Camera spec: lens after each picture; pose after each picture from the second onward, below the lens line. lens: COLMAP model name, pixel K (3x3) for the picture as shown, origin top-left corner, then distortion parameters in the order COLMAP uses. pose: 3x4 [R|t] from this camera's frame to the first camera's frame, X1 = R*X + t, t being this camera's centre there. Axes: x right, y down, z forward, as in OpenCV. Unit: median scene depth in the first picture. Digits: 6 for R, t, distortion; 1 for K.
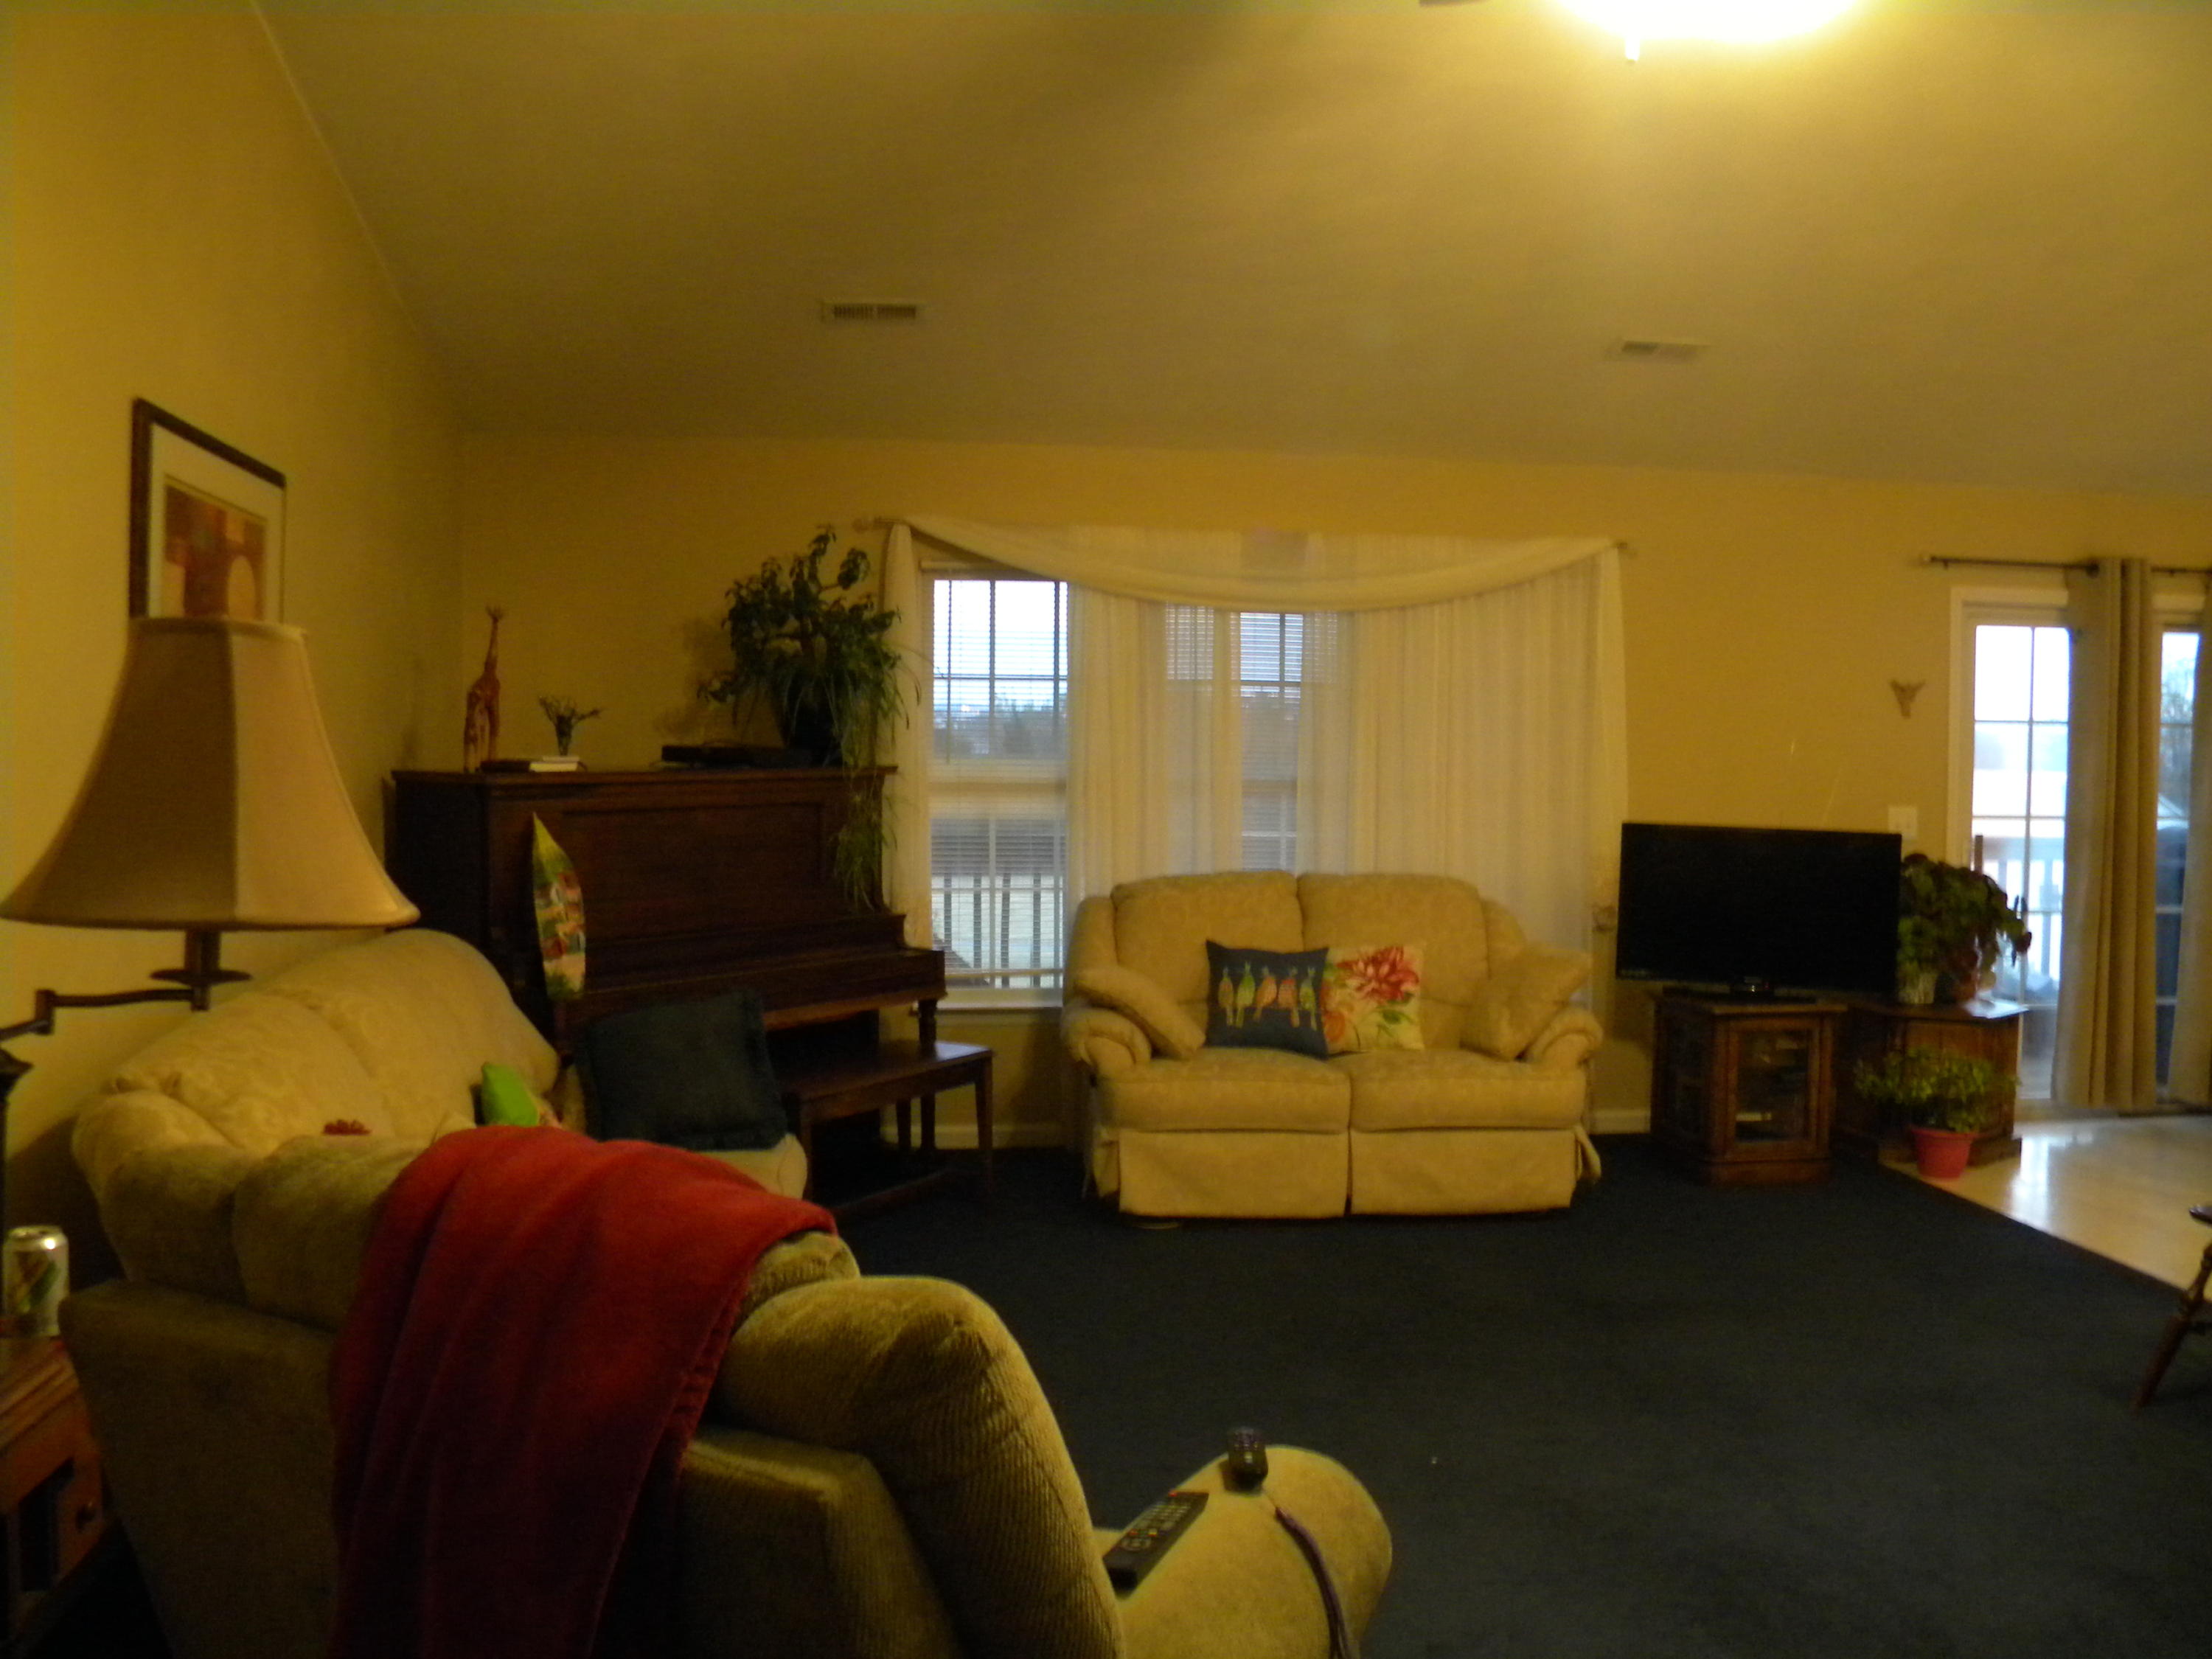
lens RADIAL K [[1786.7, 0, 1105.4], [0, 1786.7, 877.2], [0, 0, 1]] dist [-0.145172, 0.000676]
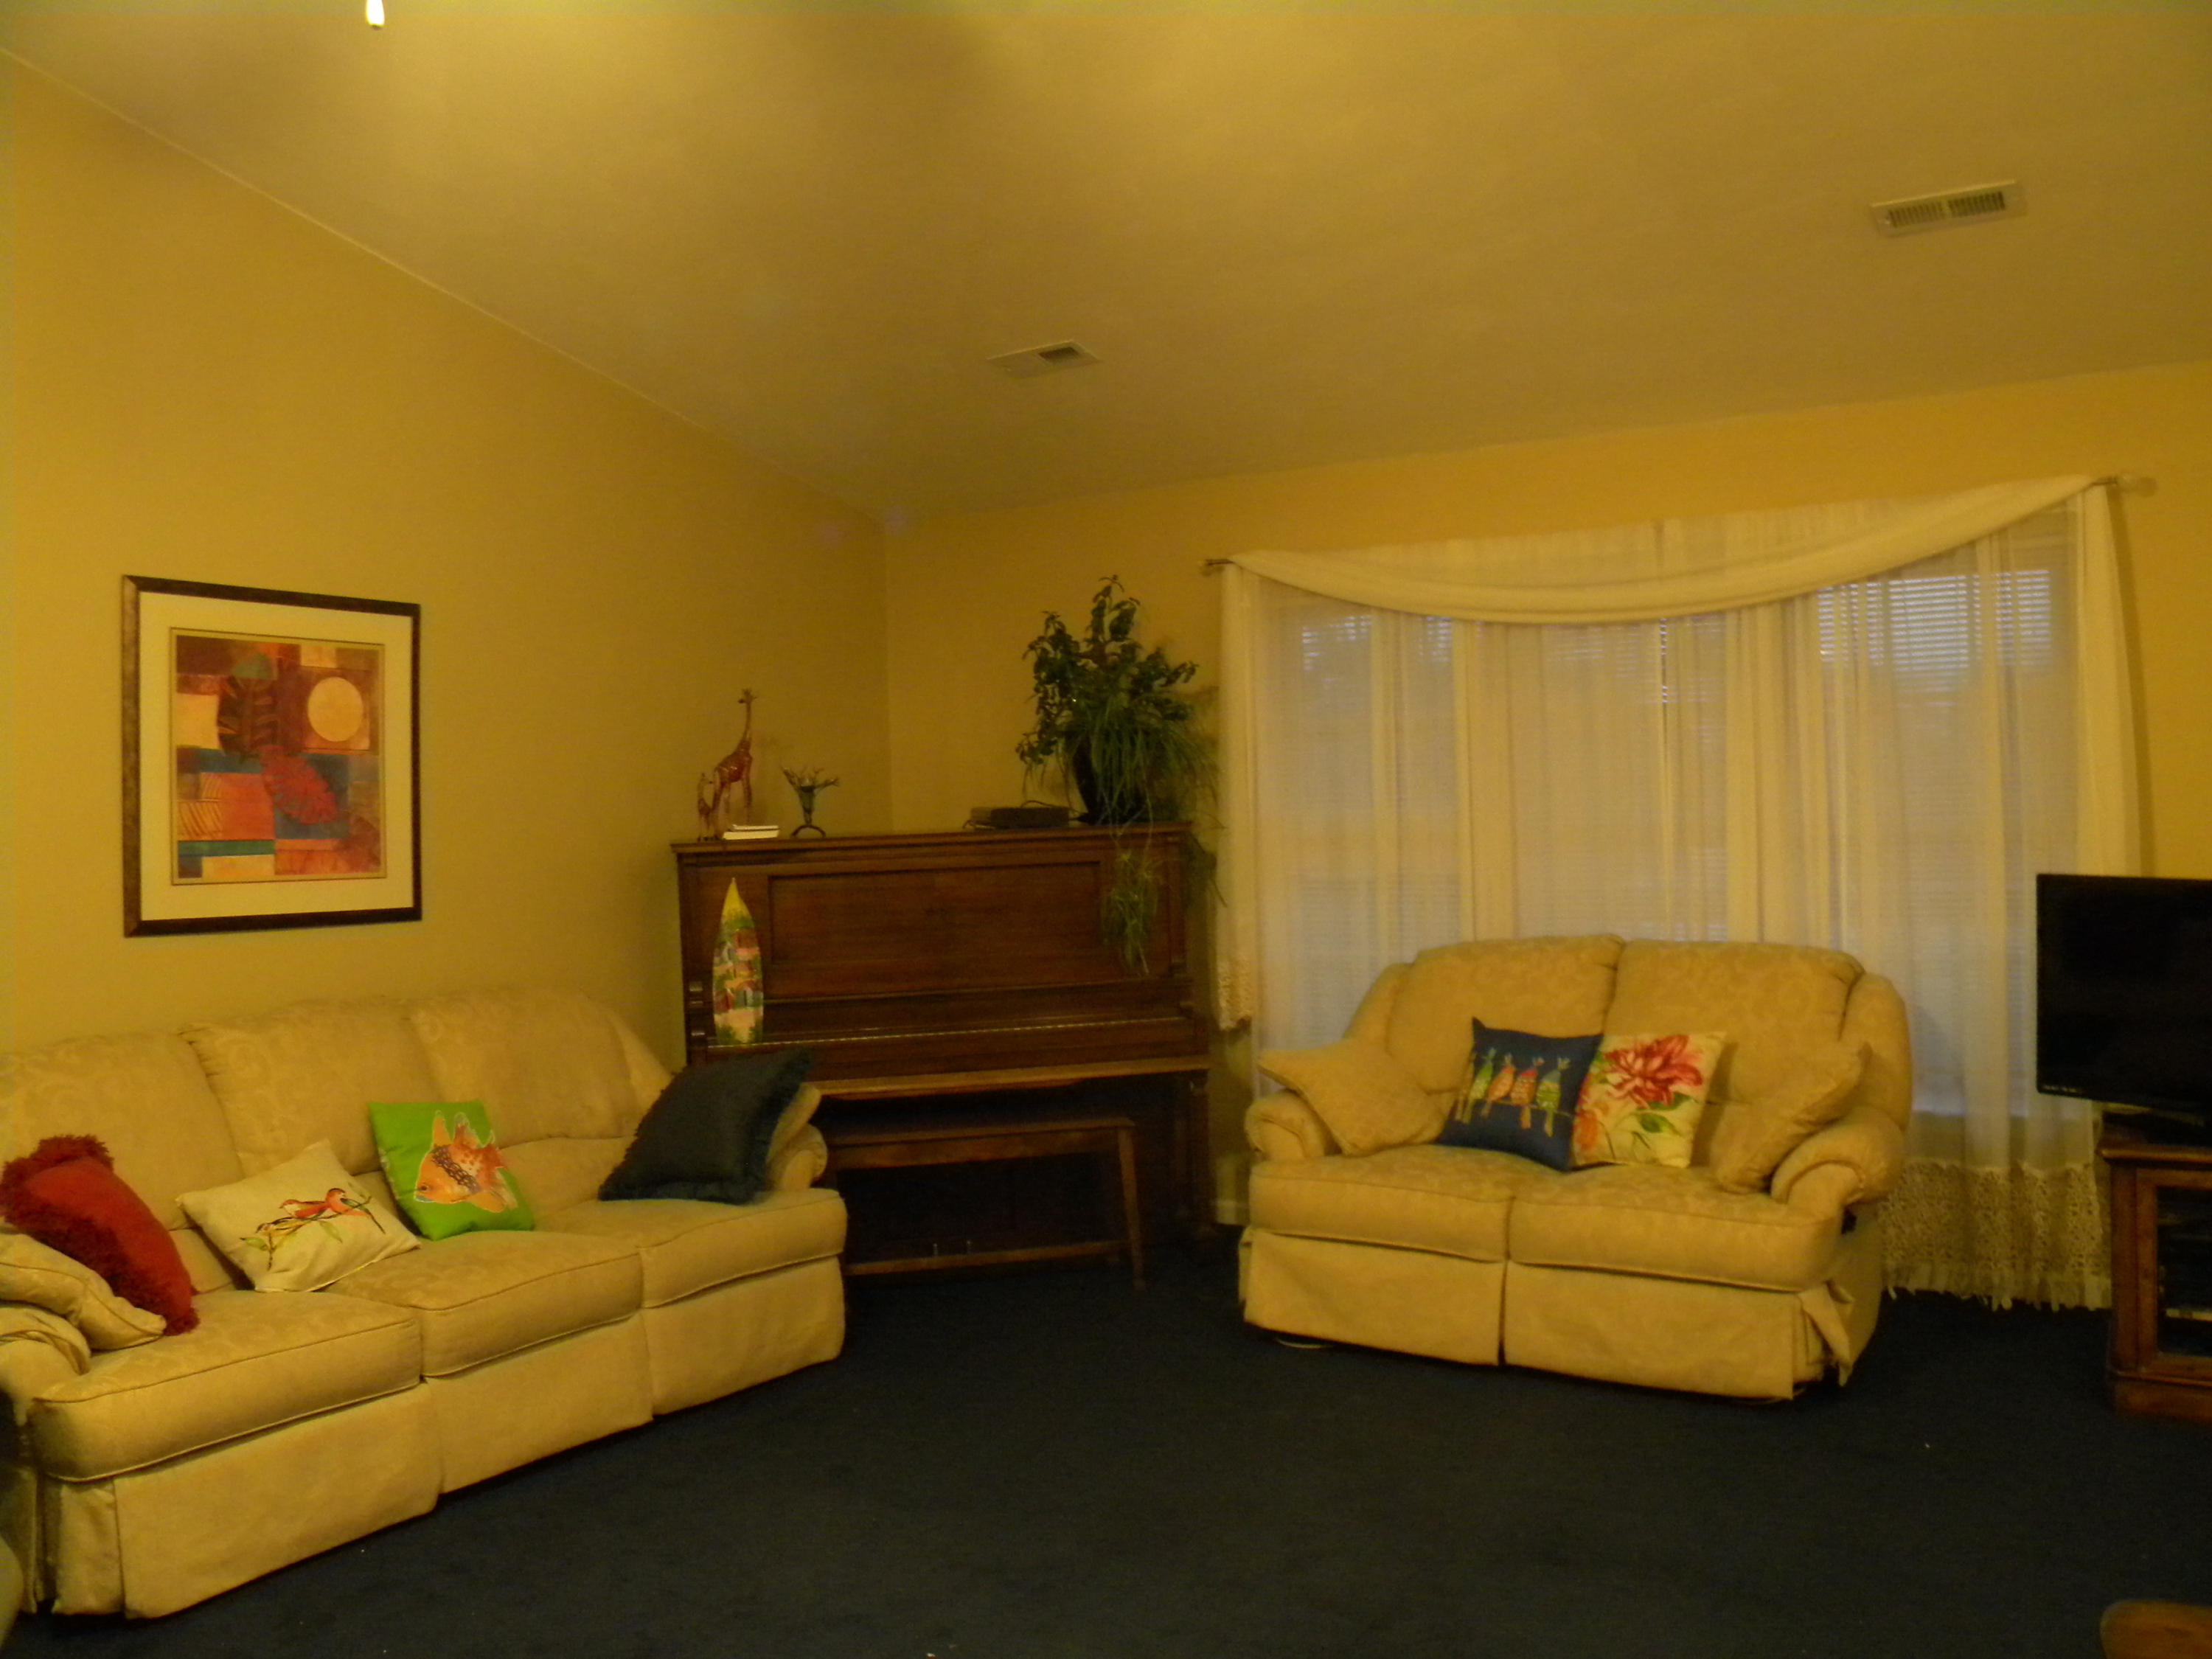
lens RADIAL K [[1848.3, 0, 1106.0], [0, 1848.3, 829.5], [0, 0, 1]] dist [-0.205012, 0.260952]
pose [[0.779134, -0.020773, -0.626513, 0.484780], [-0.006889, 0.999107, -0.041694, -0.017429], [0.626819, 0.036801, 0.778295, 0.217256]]
